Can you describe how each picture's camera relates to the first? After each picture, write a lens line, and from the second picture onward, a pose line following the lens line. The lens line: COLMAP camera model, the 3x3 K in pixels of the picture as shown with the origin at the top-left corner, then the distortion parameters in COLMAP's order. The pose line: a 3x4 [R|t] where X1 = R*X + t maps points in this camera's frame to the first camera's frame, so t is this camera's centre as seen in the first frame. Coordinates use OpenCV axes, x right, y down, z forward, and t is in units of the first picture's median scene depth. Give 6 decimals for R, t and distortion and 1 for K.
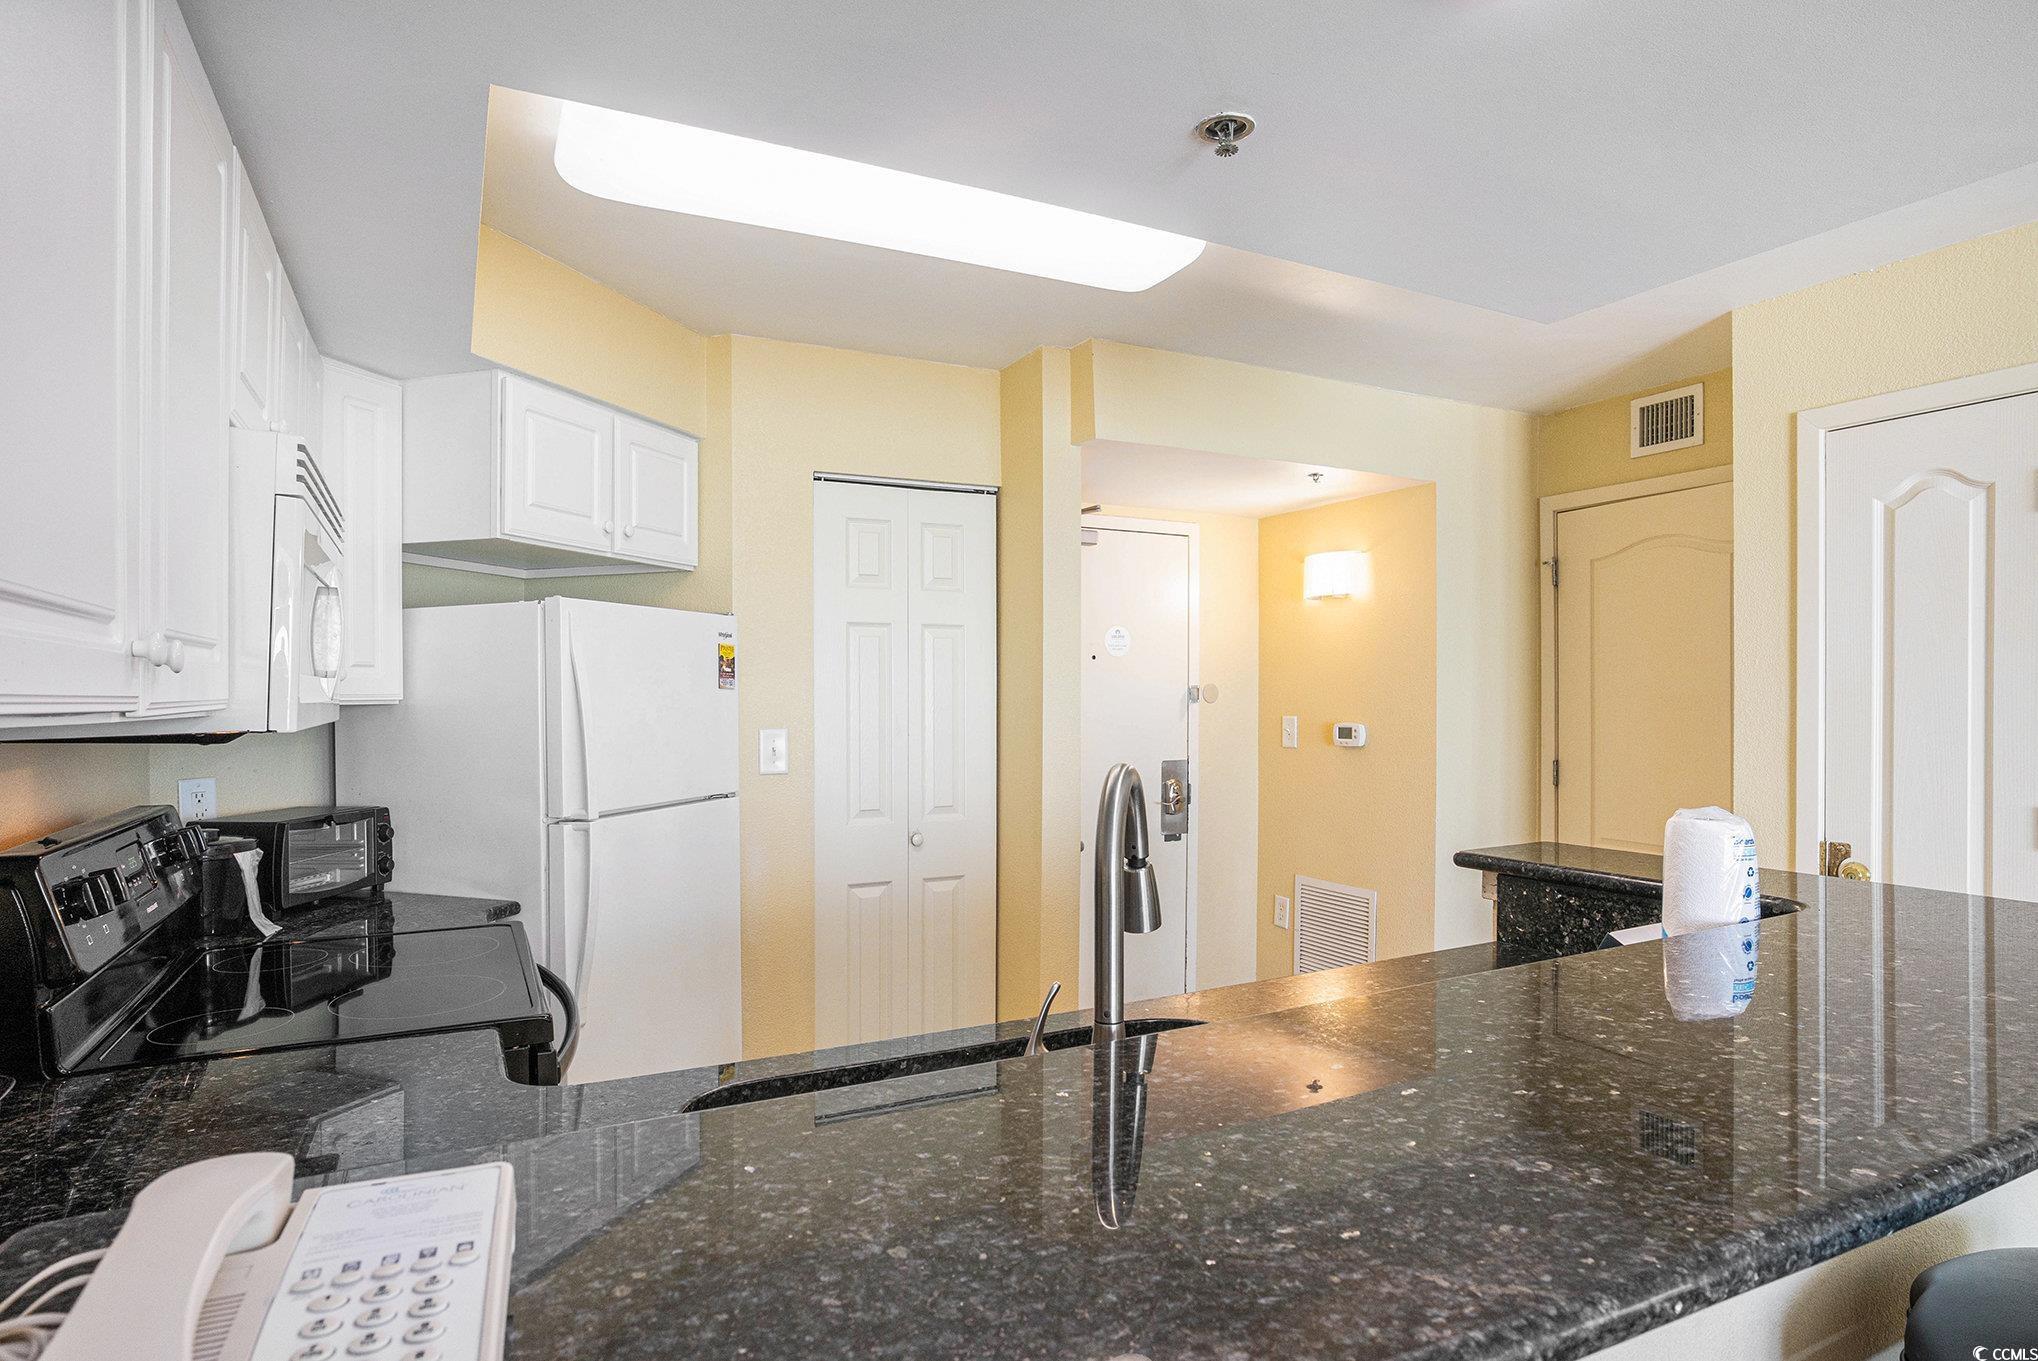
lens RADIAL K [[1153.6, 0, 1077.5], [0, 1153.6, 666.8], [0, 0, 1]] dist [-0.005642, -0.000521]
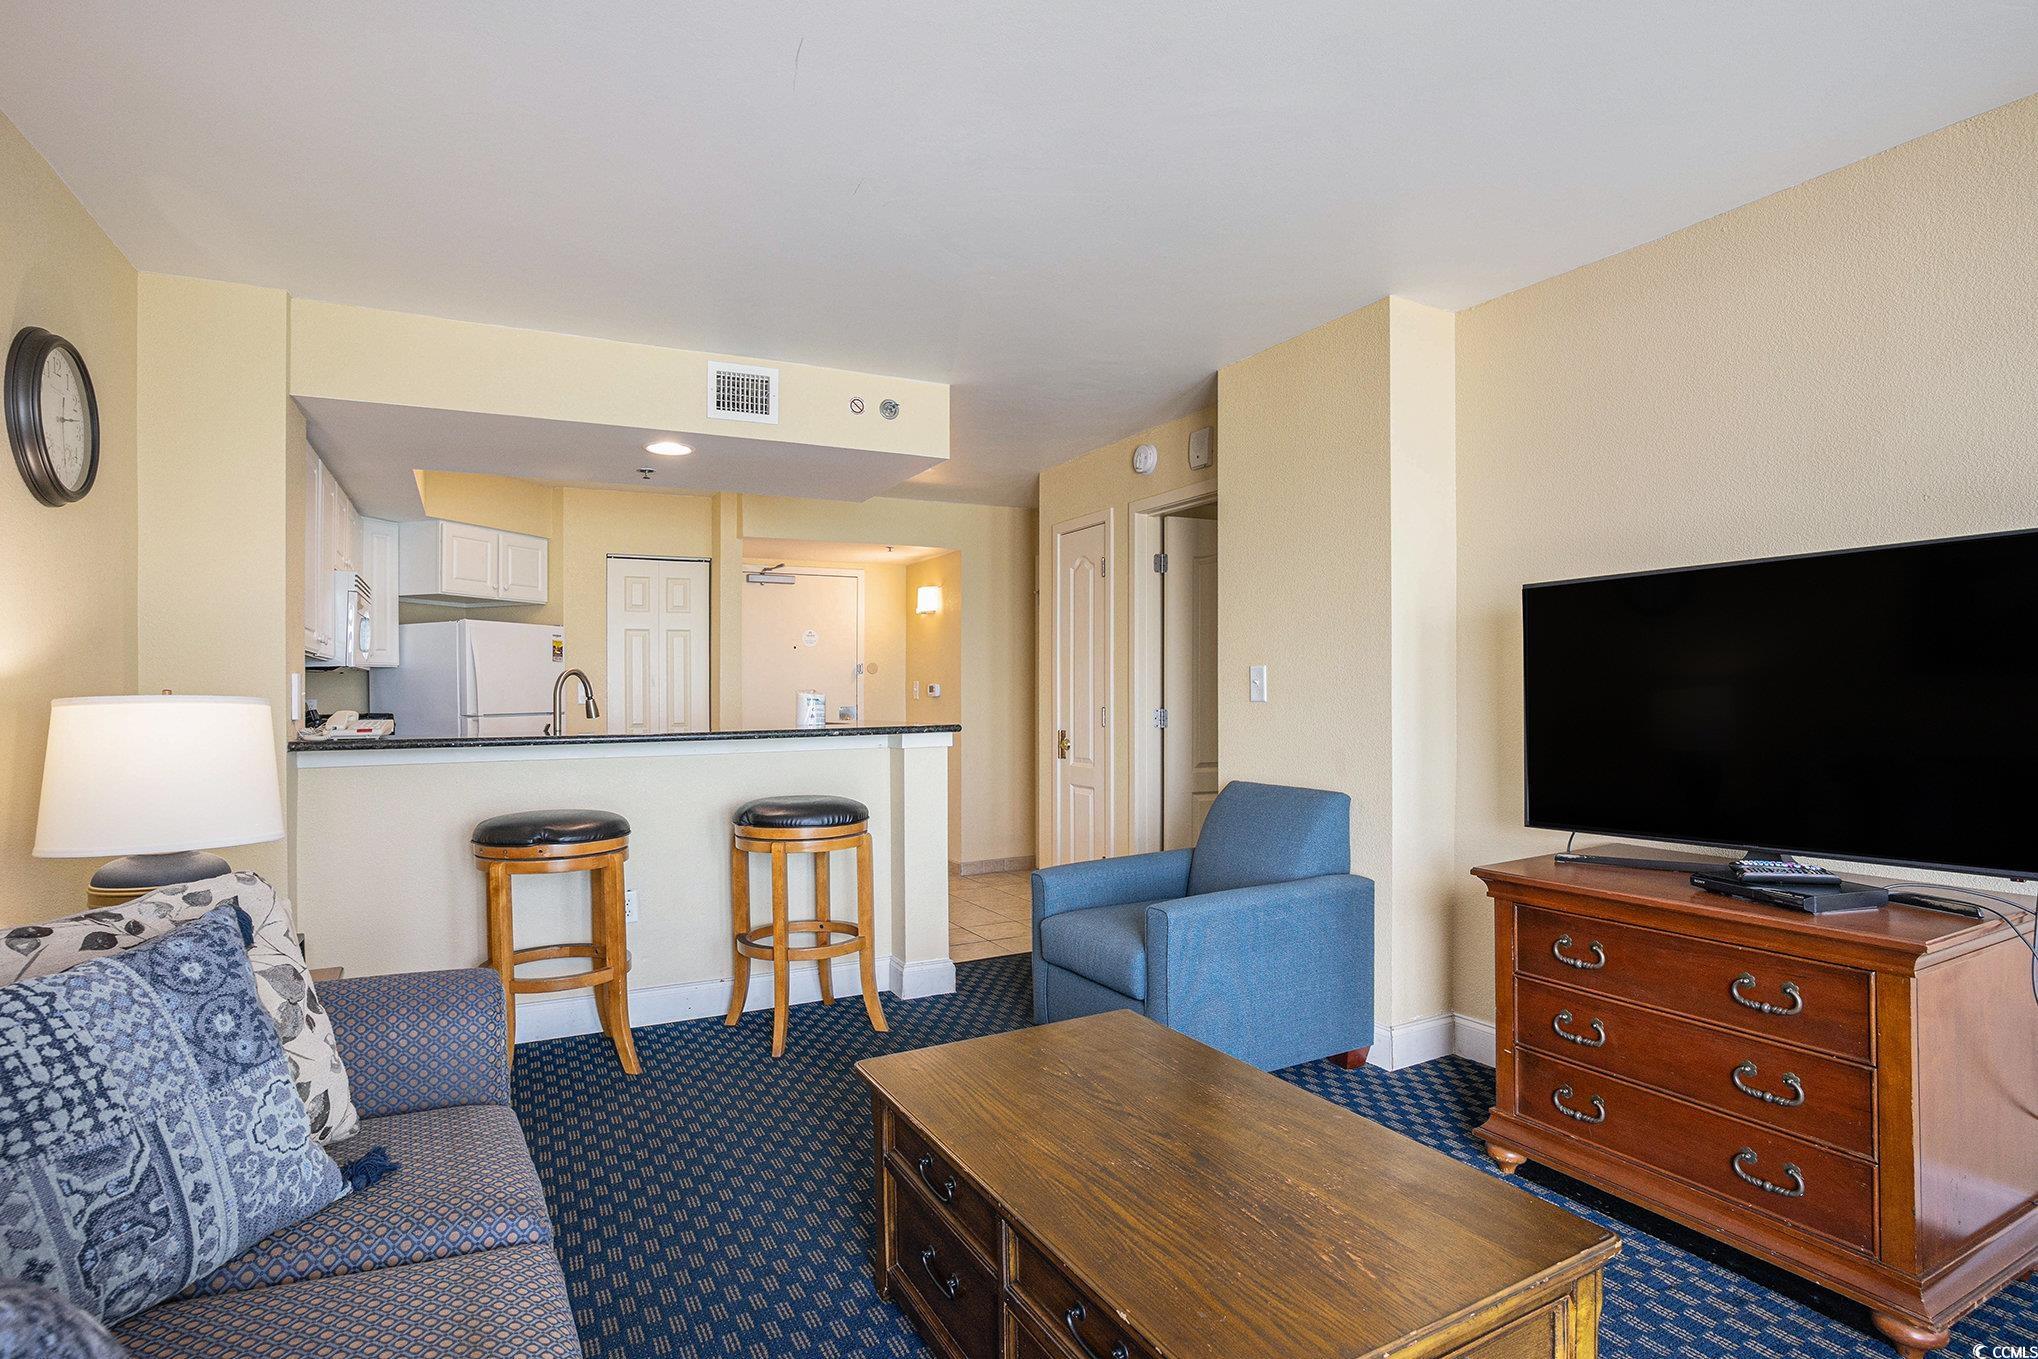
lens RADIAL K [[992.5, 0, 1017.9], [0, 992.5, 657.3], [0, 0, 1]] dist [-0.046879, 0.026214]
pose [[0.999907, -0.010280, 0.008937, 0.533081], [0.010370, 0.999895, -0.010162, 0.039470], [-0.008832, 0.010254, 0.999908, -0.809654]]
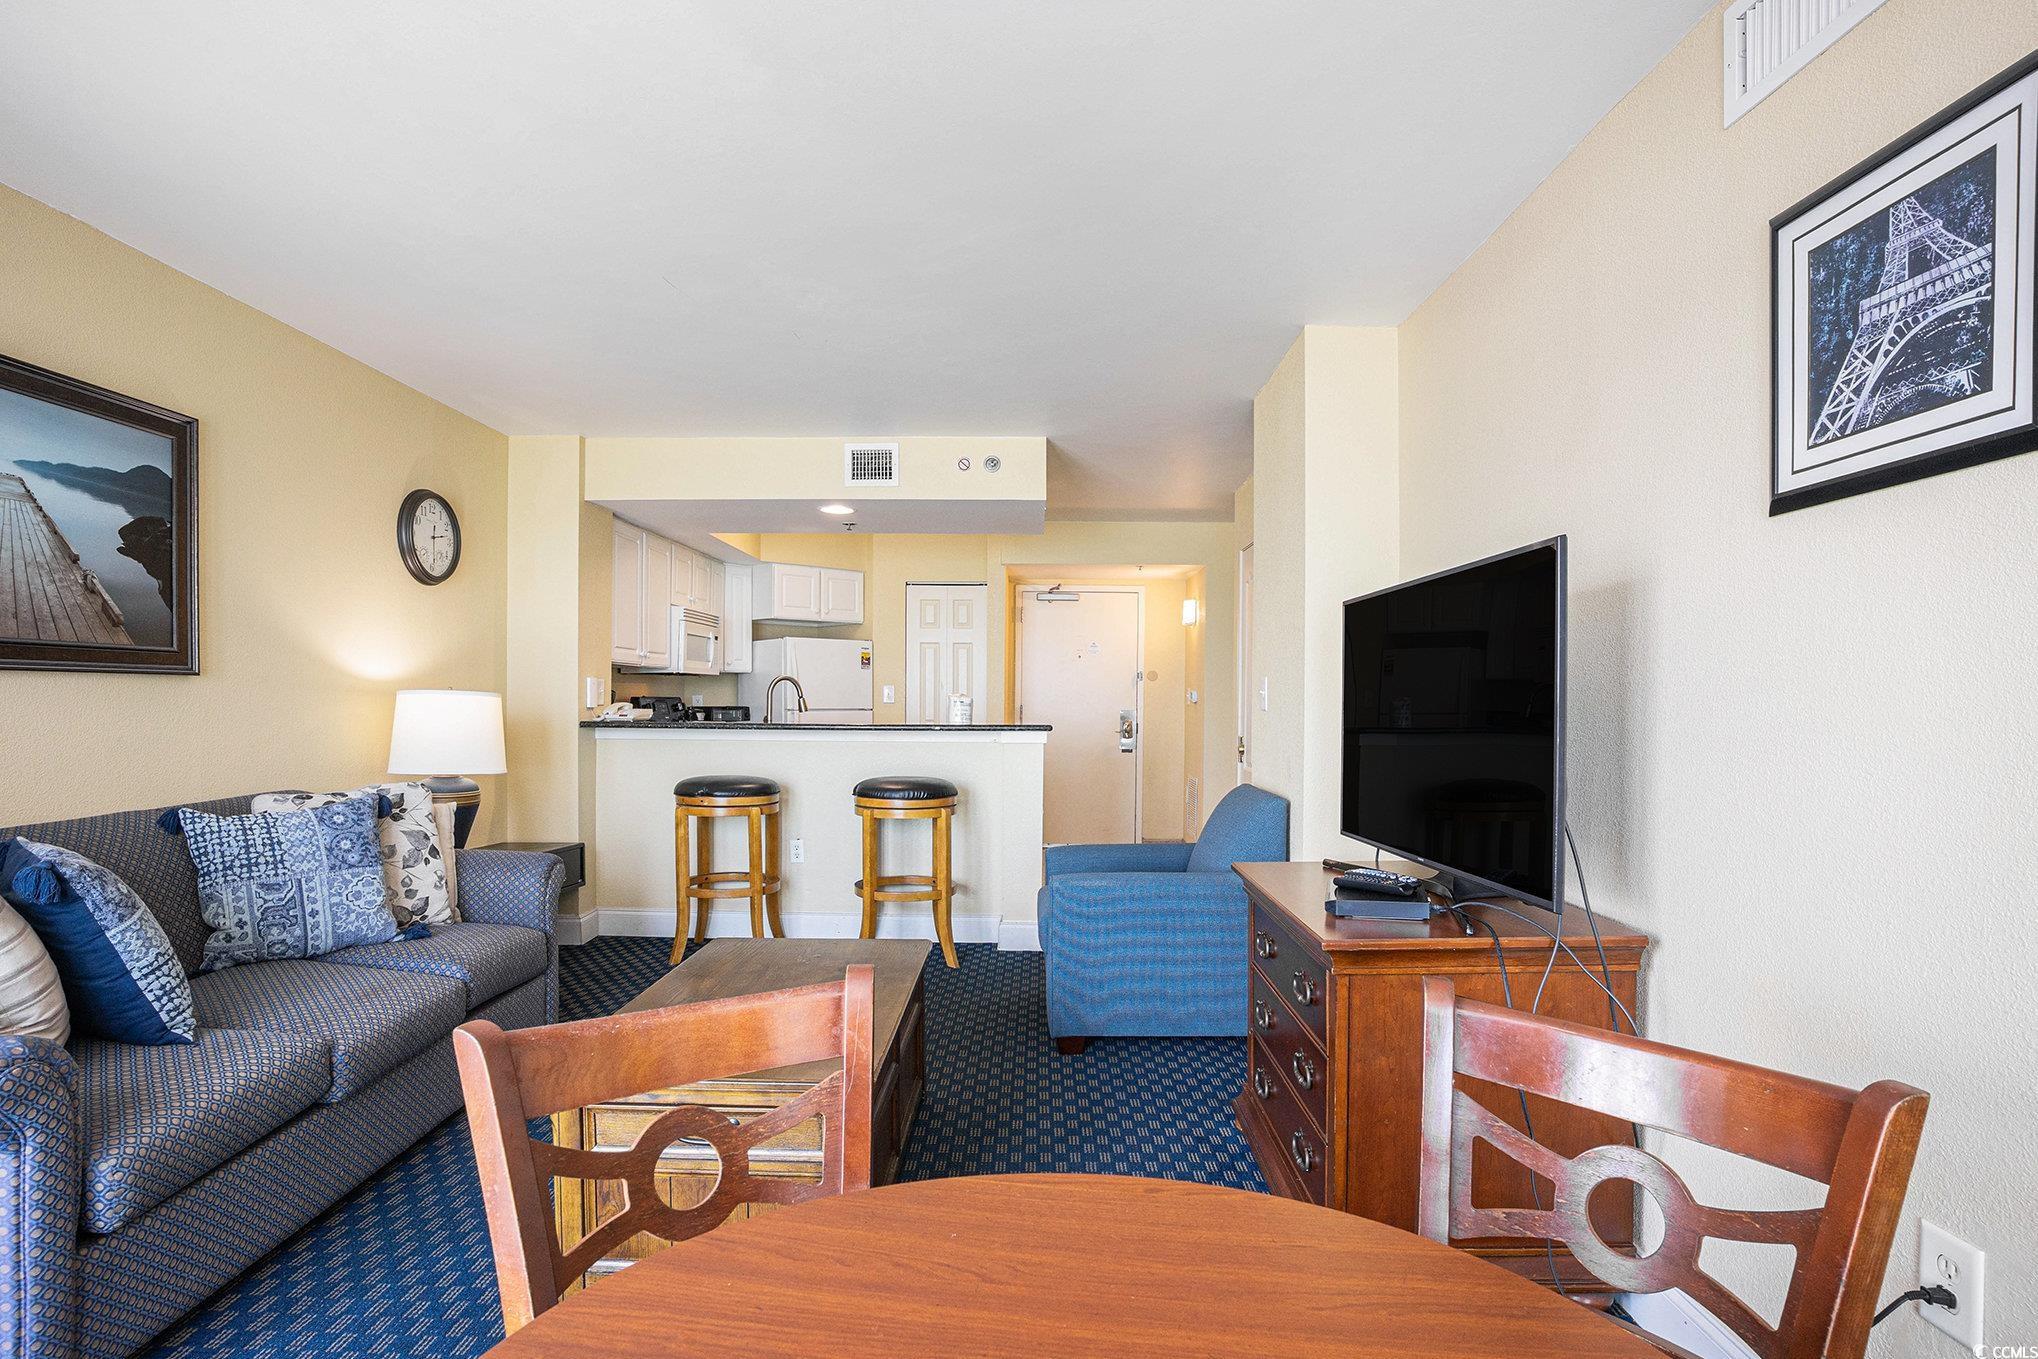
lens RADIAL K [[992.5, 0, 1017.9], [0, 992.5, 657.3], [0, 0, 1]] dist [-0.046879, 0.026214]
pose [[0.893628, -0.013946, -0.448593, 1.070305], [0.005602, 0.999786, -0.019923, 0.039983], [0.448774, 0.015291, 0.893514, -0.896415]]
